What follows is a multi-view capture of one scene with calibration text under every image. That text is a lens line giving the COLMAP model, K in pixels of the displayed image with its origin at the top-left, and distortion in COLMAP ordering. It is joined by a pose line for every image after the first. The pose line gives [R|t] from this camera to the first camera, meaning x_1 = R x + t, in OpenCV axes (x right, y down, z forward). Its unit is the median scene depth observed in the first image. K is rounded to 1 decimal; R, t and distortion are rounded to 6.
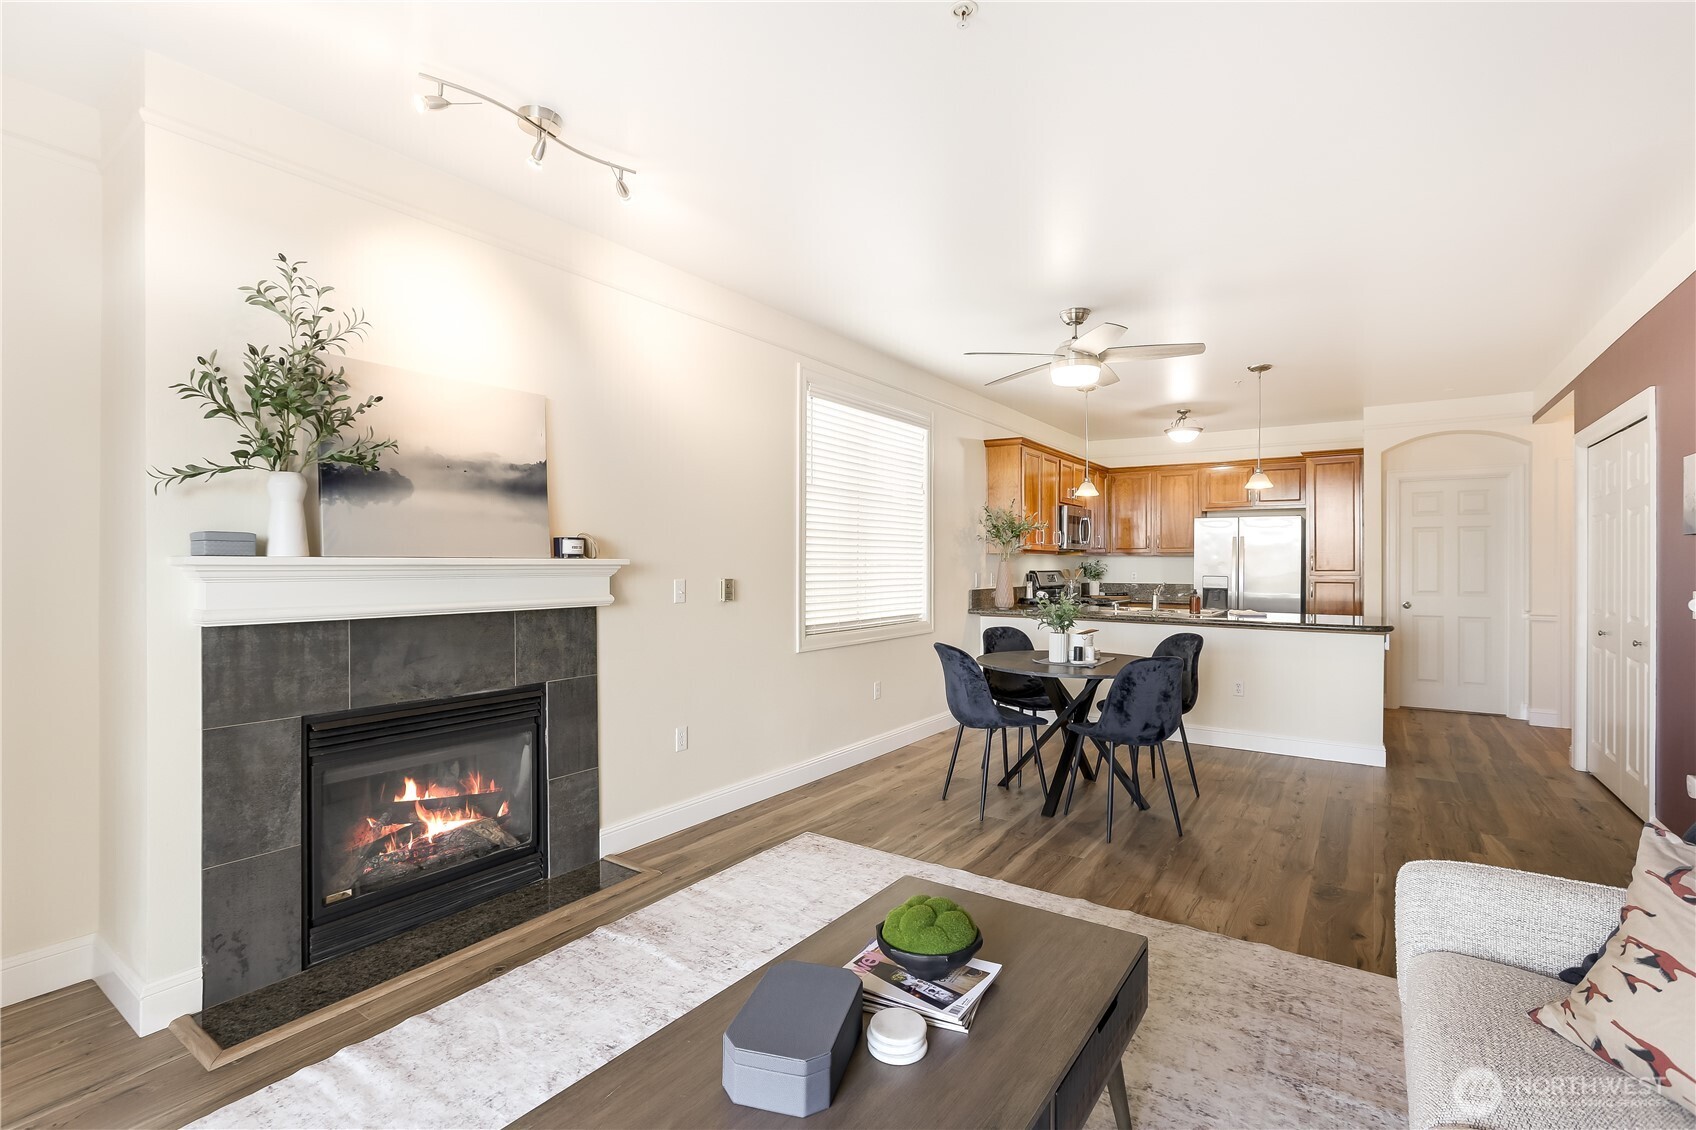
lens RADIAL K [[785.4, 0, 850.4], [0, 785.4, 572.0], [0, 0, 1]] dist [-0.001791, 0.000444]
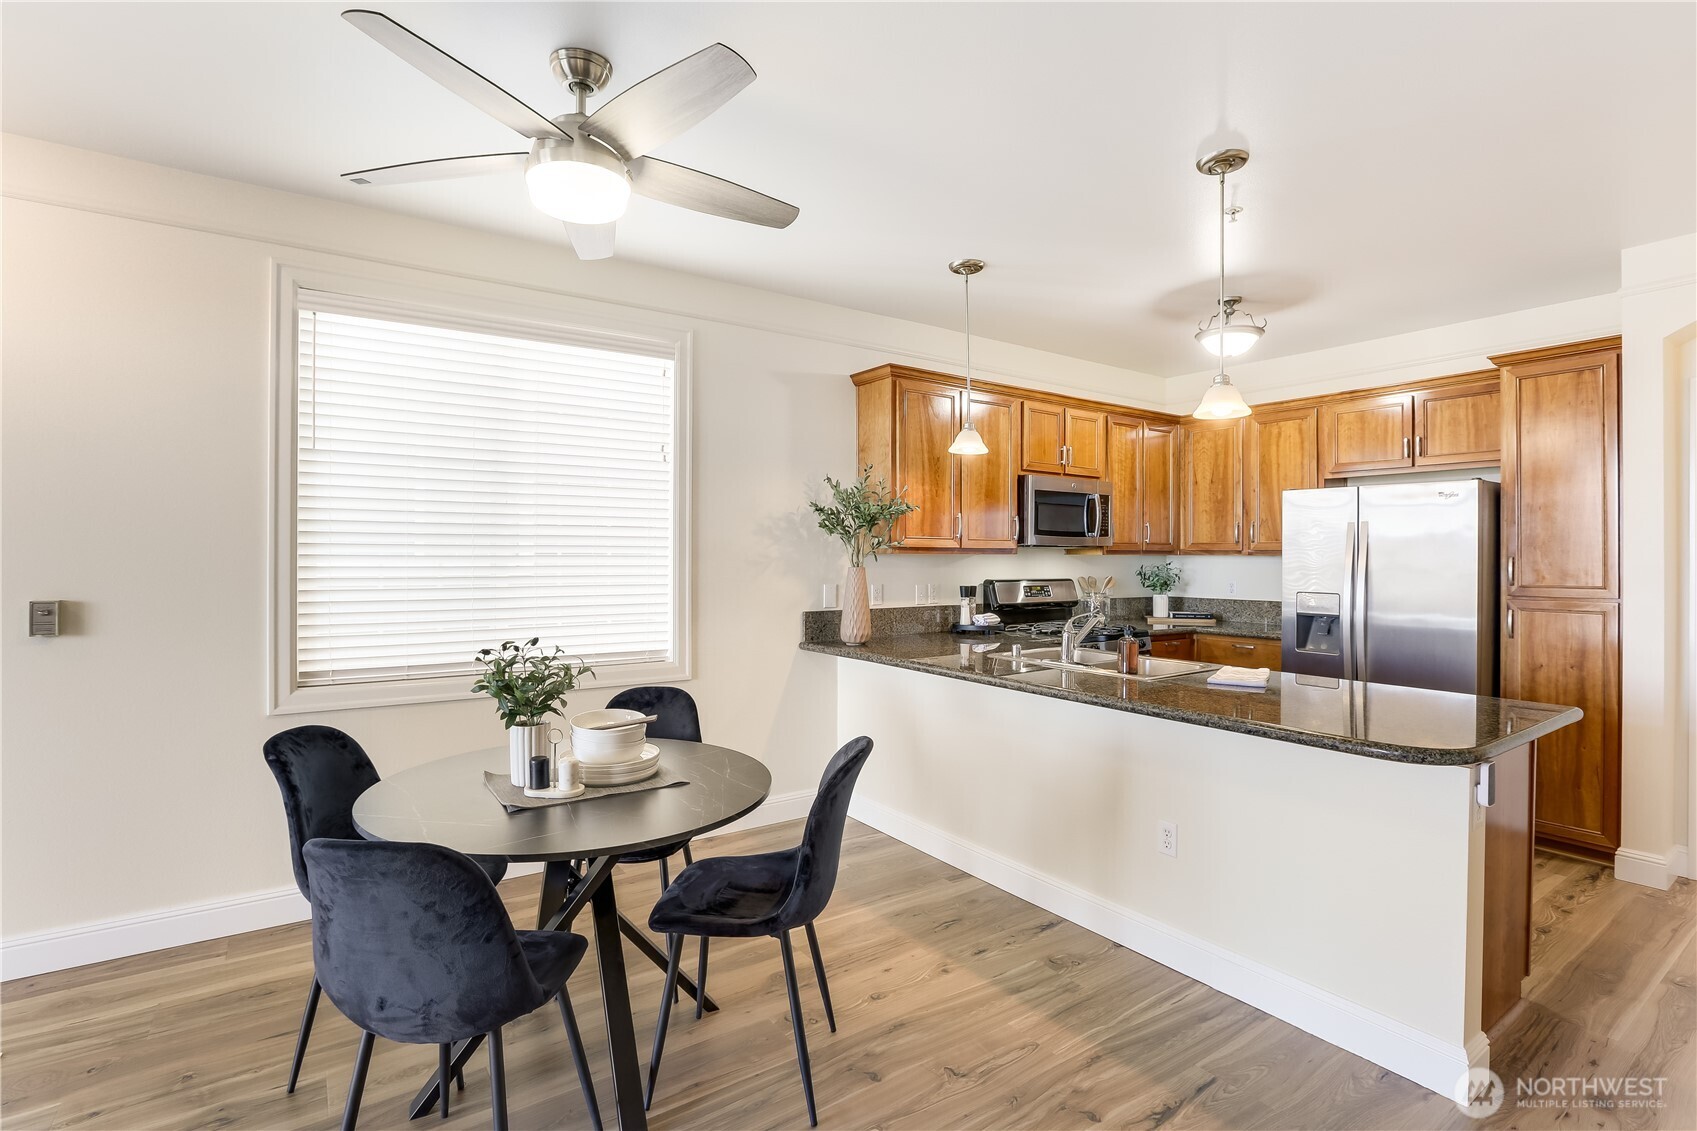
lens RADIAL K [[838.4, 0, 848.5], [0, 838.4, 565.5], [0, 0, 1]] dist [-0.013683, 0.000882]
pose [[0.934155, 0.003517, -0.356849, 0.862795], [-0.003812, 0.999993, -0.000122, -0.029401], [0.356846, 0.001475, 0.934162, 0.771194]]
